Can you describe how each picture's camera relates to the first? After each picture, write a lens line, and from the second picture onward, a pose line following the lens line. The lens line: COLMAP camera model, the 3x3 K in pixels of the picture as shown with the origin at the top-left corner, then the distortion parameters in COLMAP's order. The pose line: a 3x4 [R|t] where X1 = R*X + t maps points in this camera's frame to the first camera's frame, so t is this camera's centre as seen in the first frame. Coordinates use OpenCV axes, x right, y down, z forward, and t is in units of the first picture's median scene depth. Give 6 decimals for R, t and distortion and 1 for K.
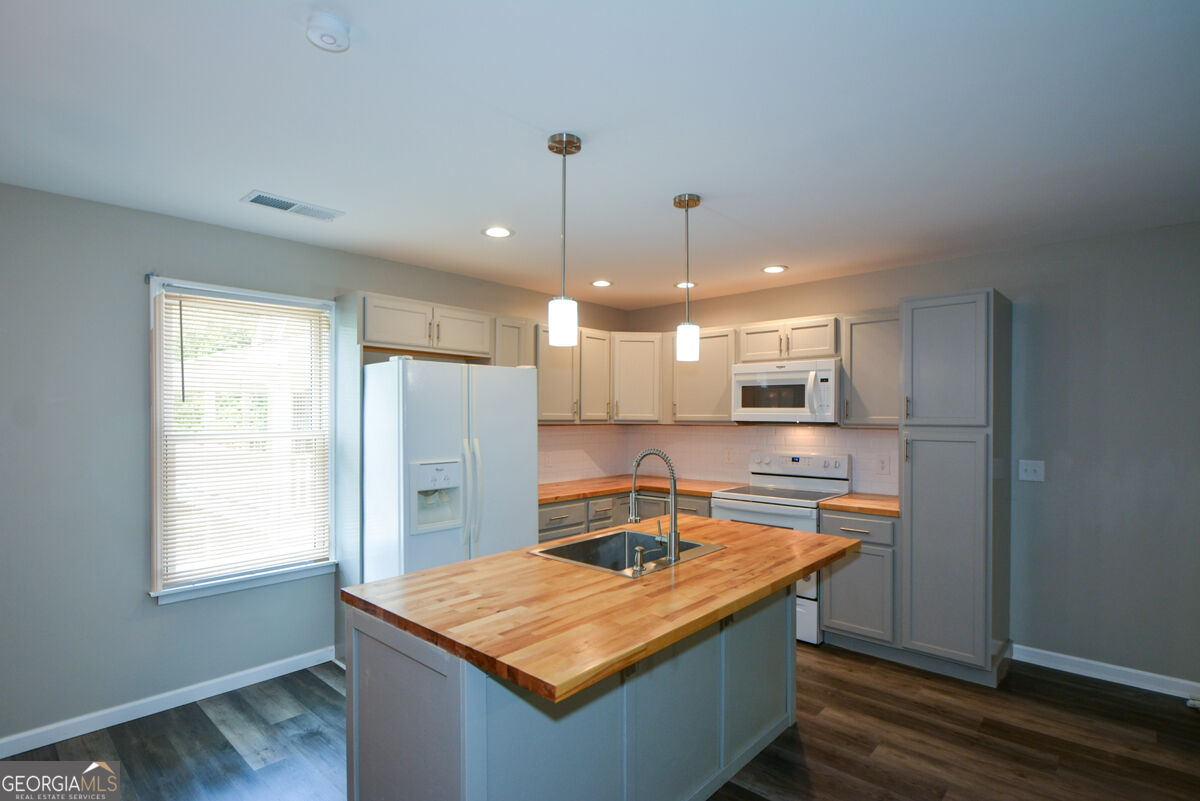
lens RADIAL K [[589.1, 0, 599.9], [0, 589.1, 418.4], [0, 0, 1]] dist [-0.001251, -0.000398]
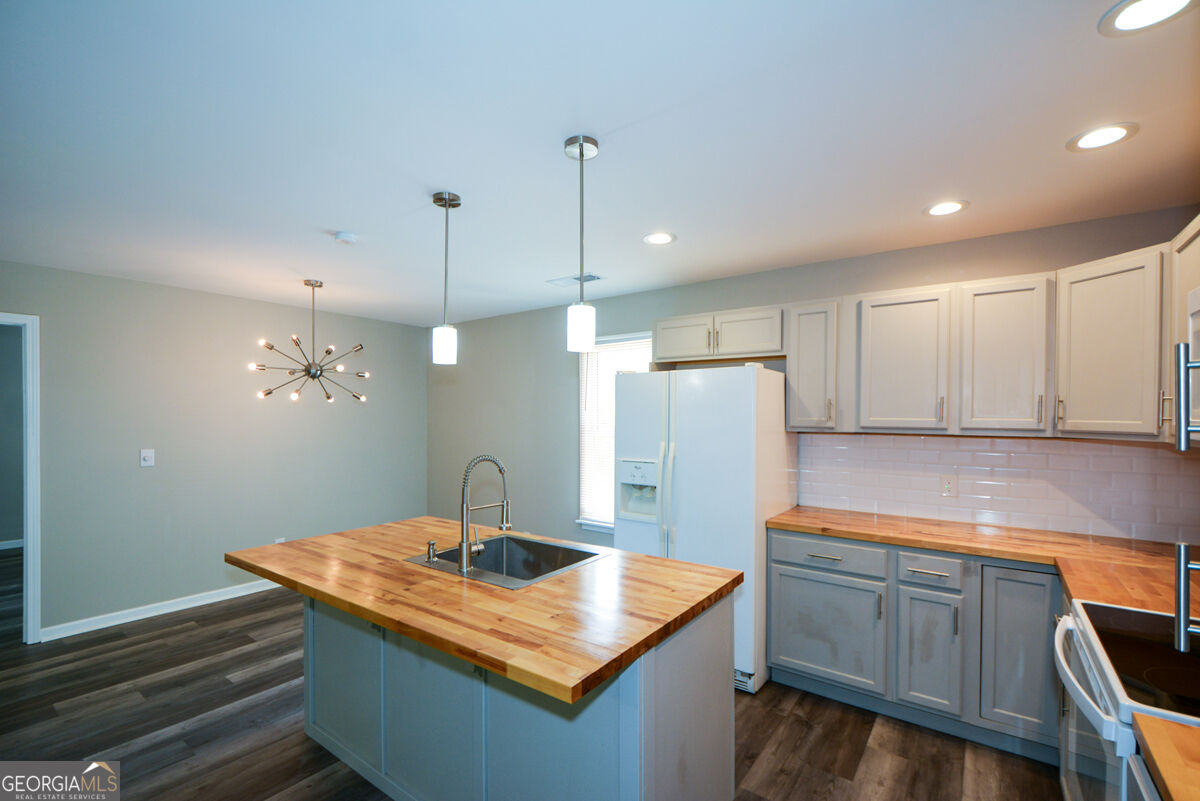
lens RADIAL K [[524.0, 0, 601.7], [0, 524.0, 422.0], [0, 0, 1]] dist [-0.000112, -0.000118]
pose [[0.107278, 0.006351, -0.994209, 0.579708], [-0.010113, 0.999935, 0.005297, -0.003993], [0.994178, 0.009486, 0.107335, 0.660728]]
